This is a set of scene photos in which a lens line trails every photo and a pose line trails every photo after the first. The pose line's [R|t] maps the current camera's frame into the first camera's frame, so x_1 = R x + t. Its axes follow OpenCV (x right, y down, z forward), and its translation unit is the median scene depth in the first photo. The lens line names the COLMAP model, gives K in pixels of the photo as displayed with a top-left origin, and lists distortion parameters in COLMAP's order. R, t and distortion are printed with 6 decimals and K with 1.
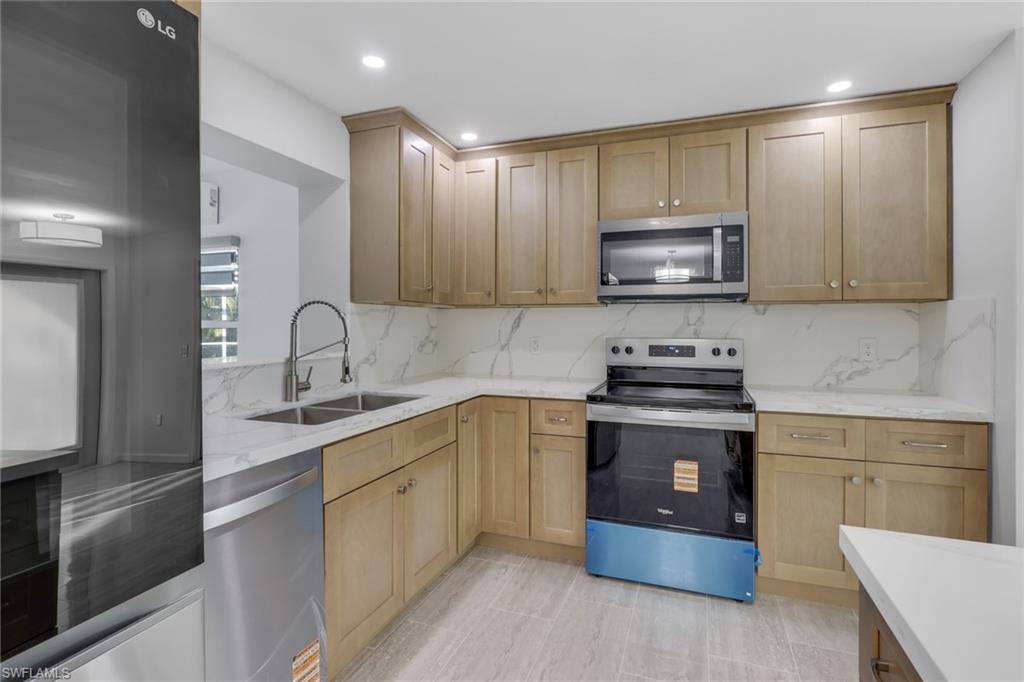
lens RADIAL K [[487.5, 0, 515.5], [0, 487.5, 324.7], [0, 0, 1]] dist [-0.011128, -0.000277]
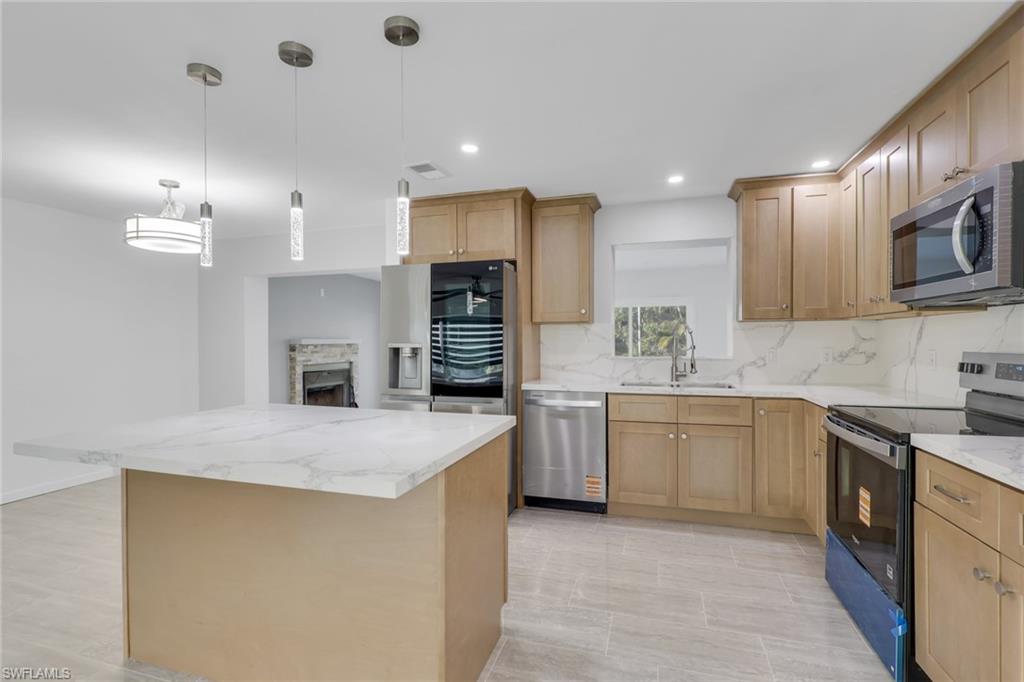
lens RADIAL K [[468.8, 0, 512.0], [0, 468.8, 341.0], [0, 0, 1]] dist [0.003038, 0.000329]
pose [[0.059062, 0.002593, -0.998251, 0.965025], [0.004314, 0.999987, 0.002853, 0.003987], [0.998245, -0.004475, 0.059050, 0.254756]]
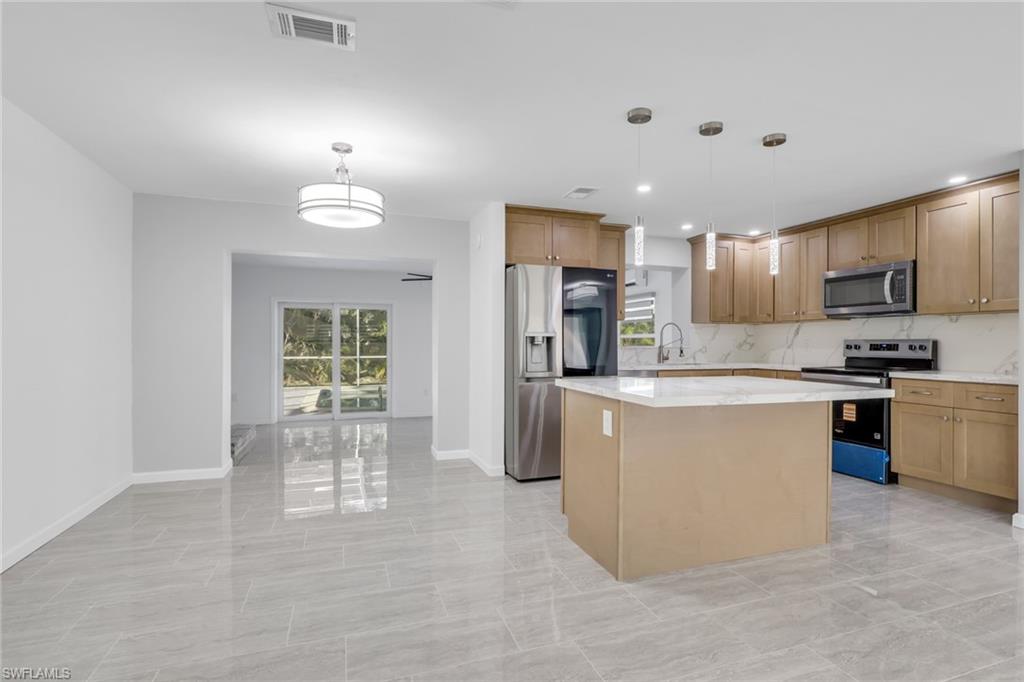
lens RADIAL K [[483.9, 0, 512.0], [0, 483.9, 341.0], [0, 0, 1]] dist [0.015848, 0.000148]
pose [[0.631359, -0.003061, -0.775484, 0.807733], [-0.001831, 0.999984, -0.005438, 0.045641], [0.775488, 0.004854, 0.631343, -0.955940]]
